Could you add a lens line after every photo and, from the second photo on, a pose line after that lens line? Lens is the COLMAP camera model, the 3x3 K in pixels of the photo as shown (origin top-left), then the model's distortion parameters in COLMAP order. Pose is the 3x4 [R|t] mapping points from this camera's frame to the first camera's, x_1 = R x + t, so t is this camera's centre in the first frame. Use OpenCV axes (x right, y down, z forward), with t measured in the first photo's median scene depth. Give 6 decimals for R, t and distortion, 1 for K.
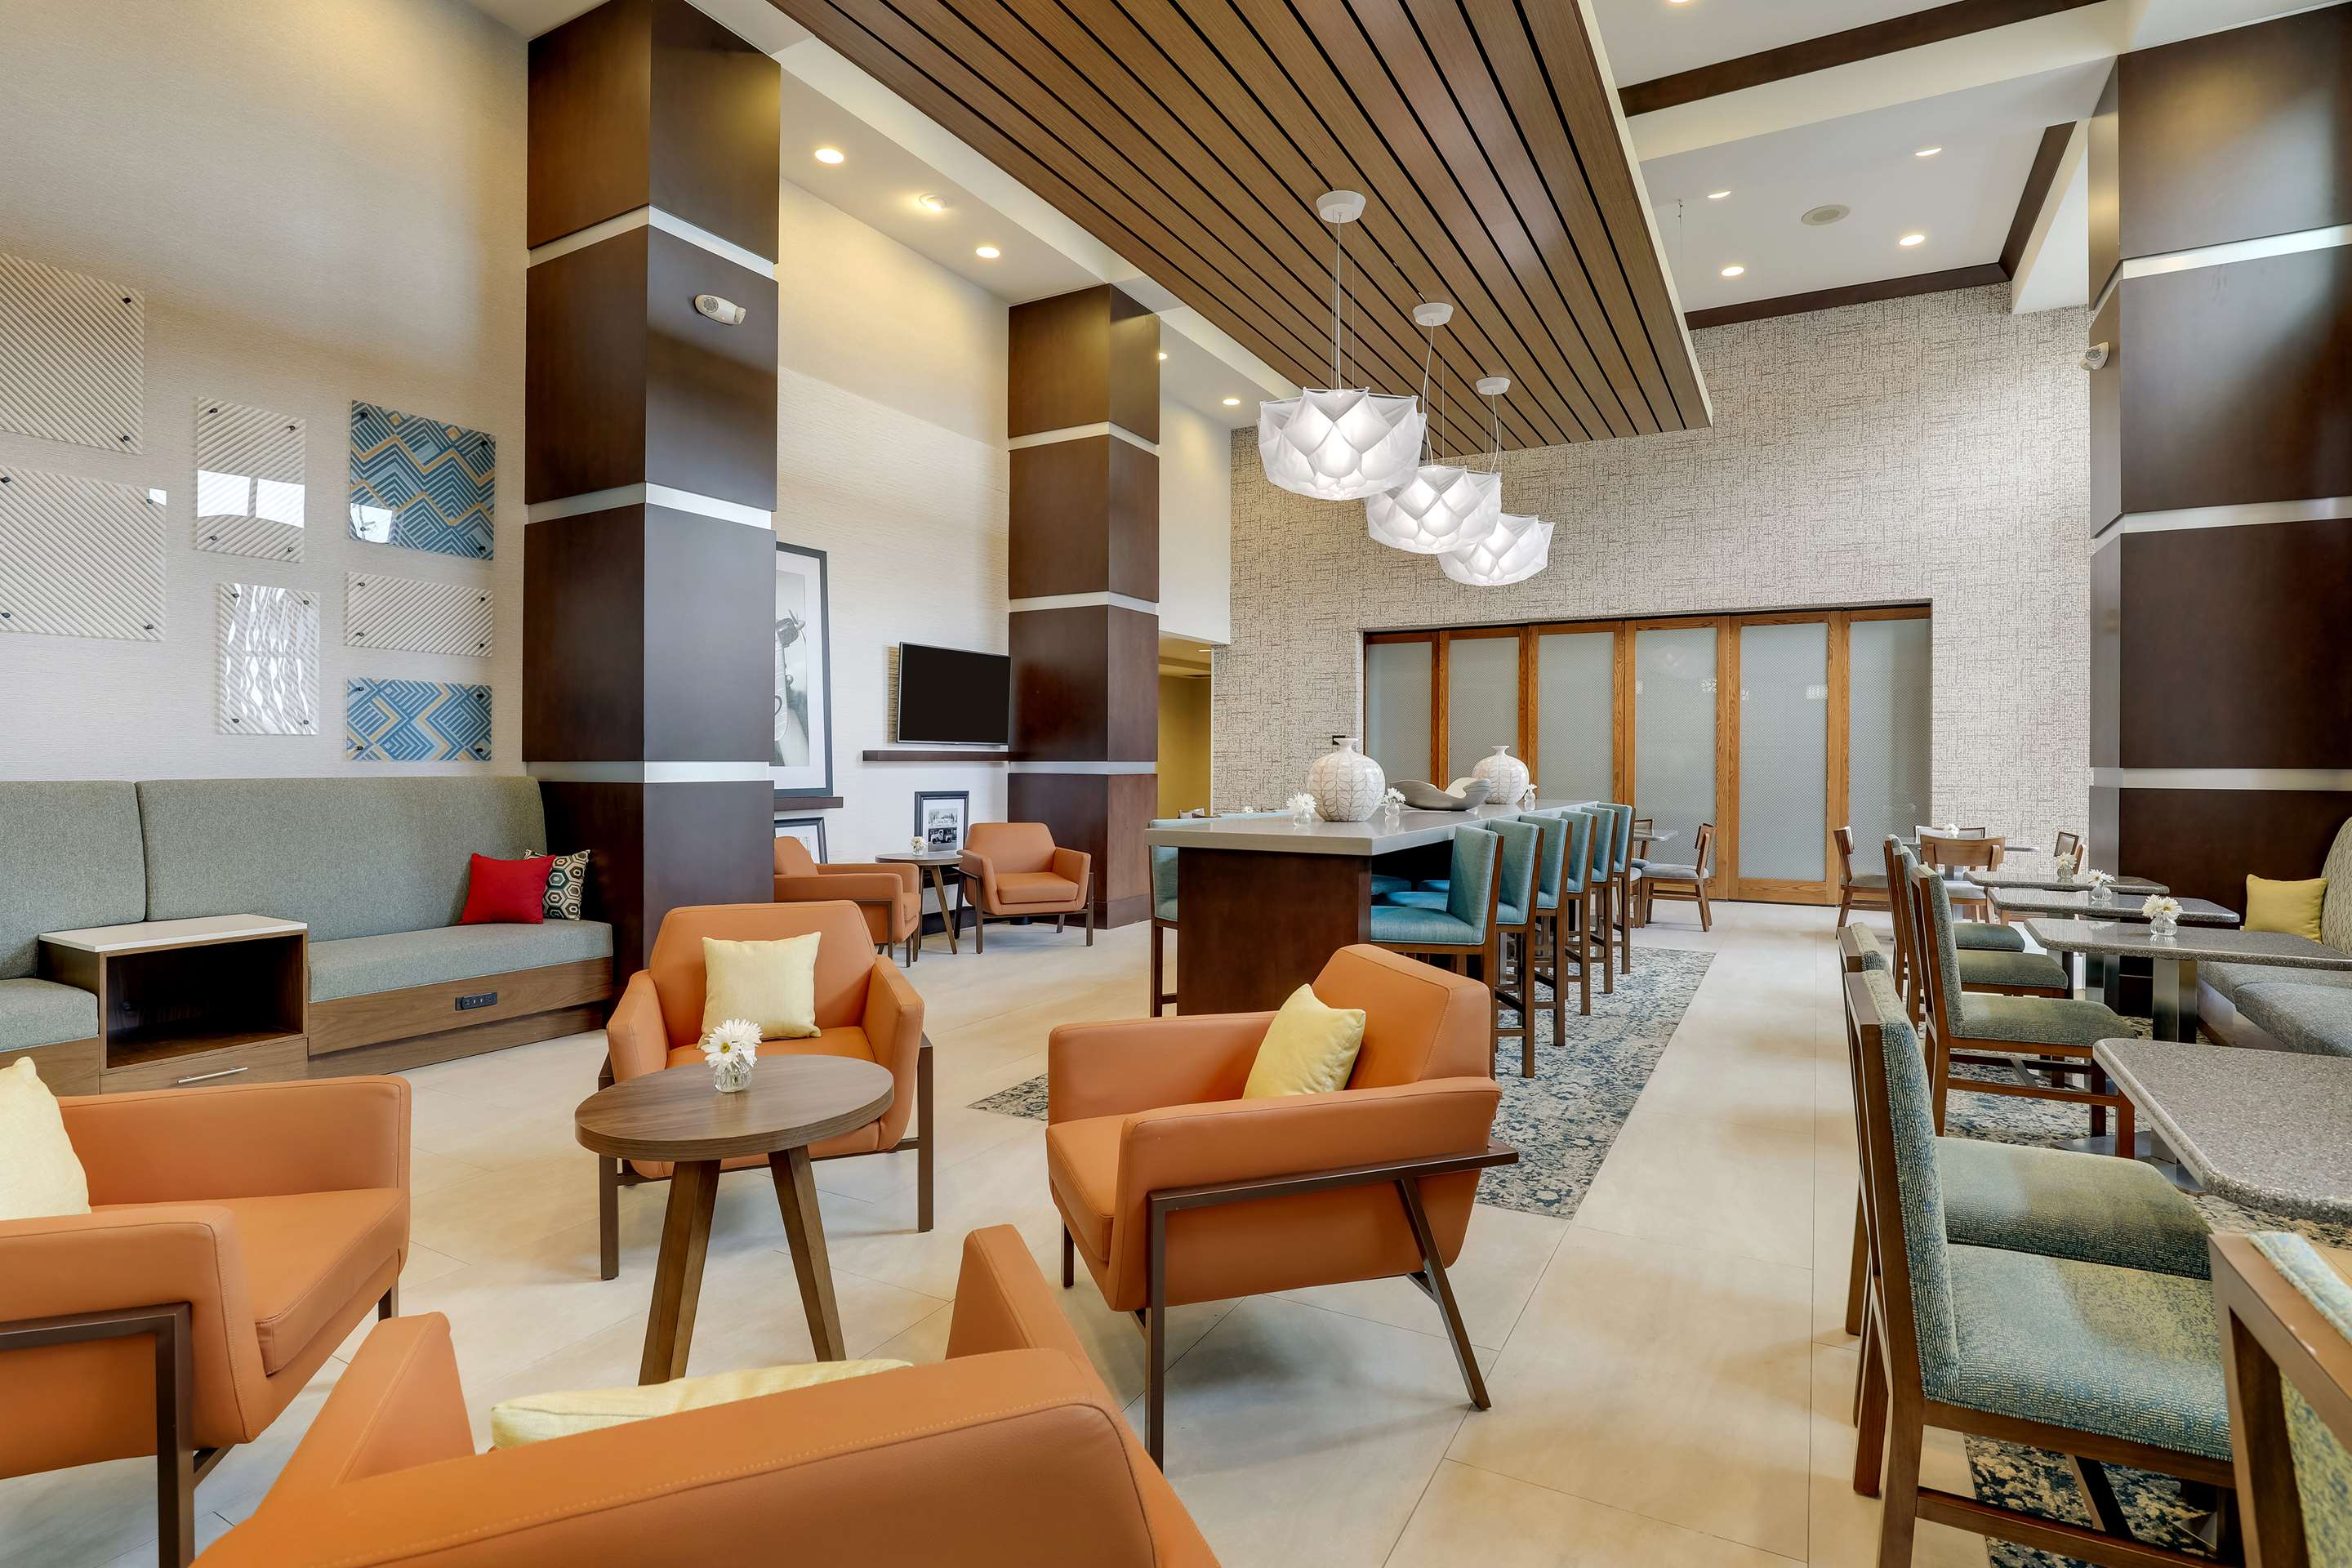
lens RADIAL K [[1103.0, 0, 1176.0], [0, 1103.0, 784.0], [0, 0, 1]] dist [-0.032510, 0.000529]
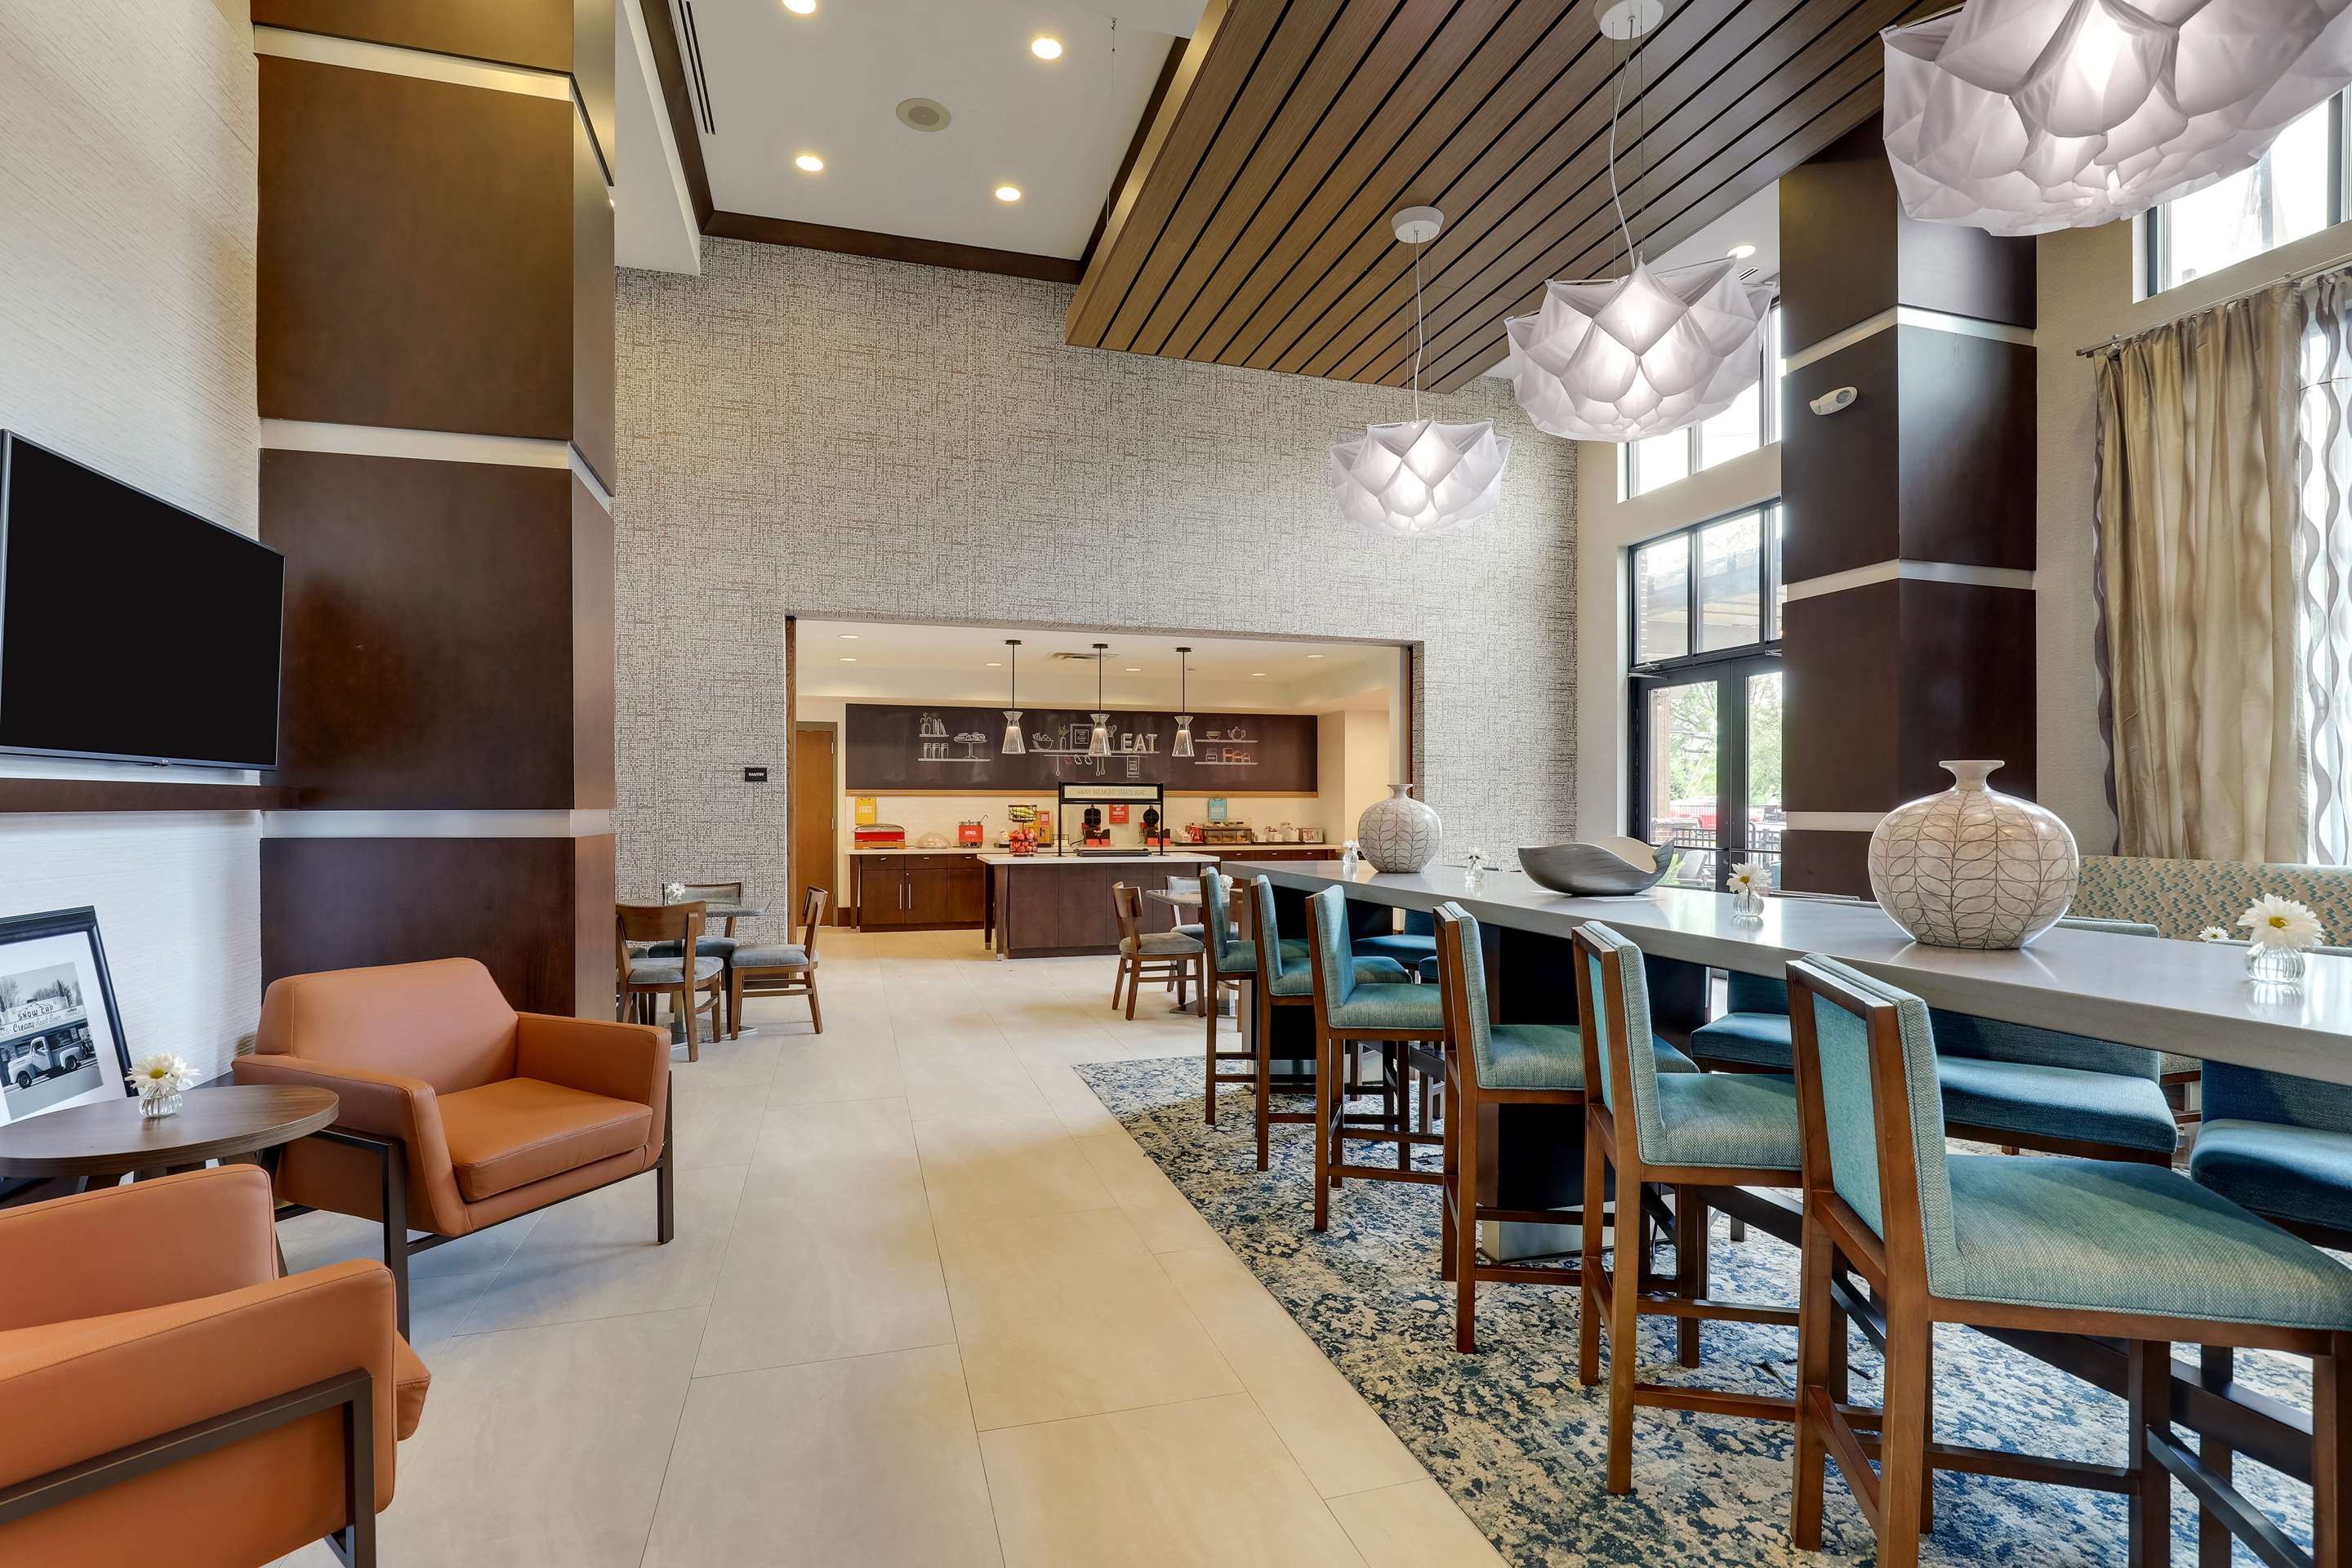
lens RADIAL K [[1103.5, 0, 1150.4], [0, 1103.5, 802.3], [0, 0, 1]] dist [-0.003076, -0.000245]
pose [[0.687413, -0.000475, 0.726266, -0.238992], [0.016877, 0.999740, -0.015321, -0.012523], [-0.726070, 0.022789, 0.687243, 0.516927]]
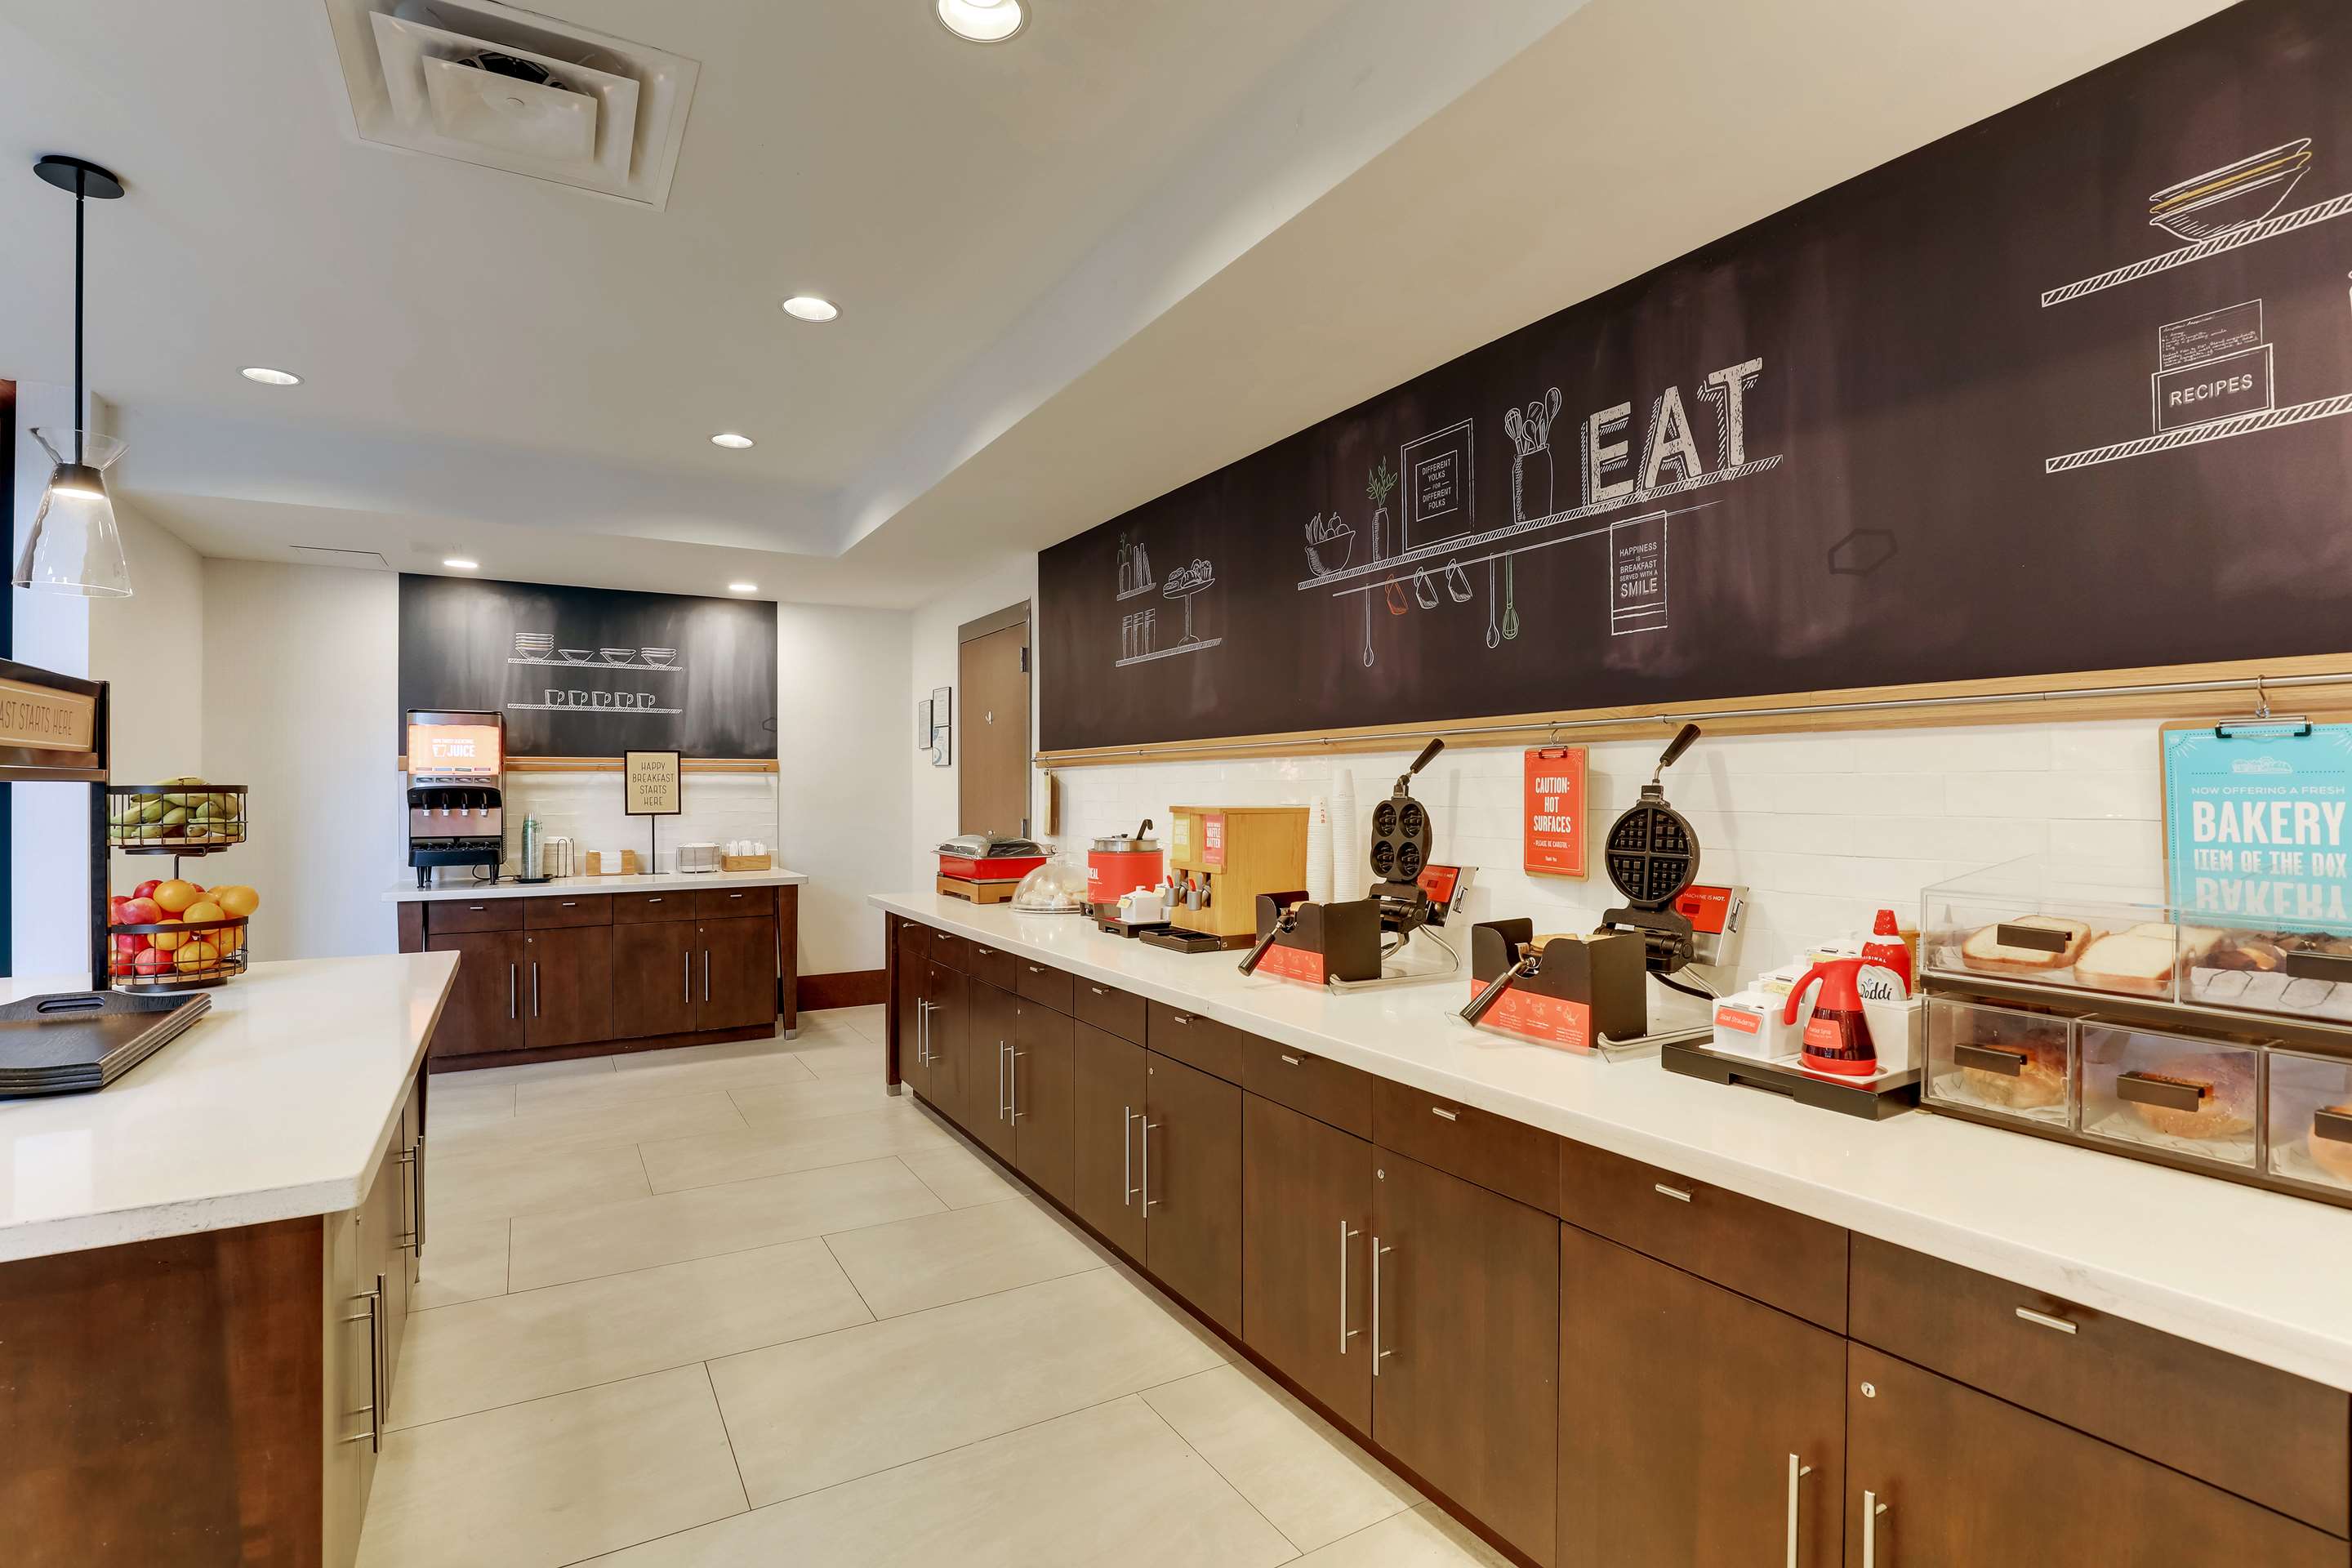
lens RADIAL K [[1103.0, 0, 1176.0], [0, 1103.0, 784.0], [0, 0, 1]] dist [-0.032510, 0.000529]
pose [[0.871603, -0.006147, -0.490174, 0.856362], [-0.007911, 0.999615, -0.026602, -0.023556], [0.490148, 0.027065, 0.871219, 1.259972]]
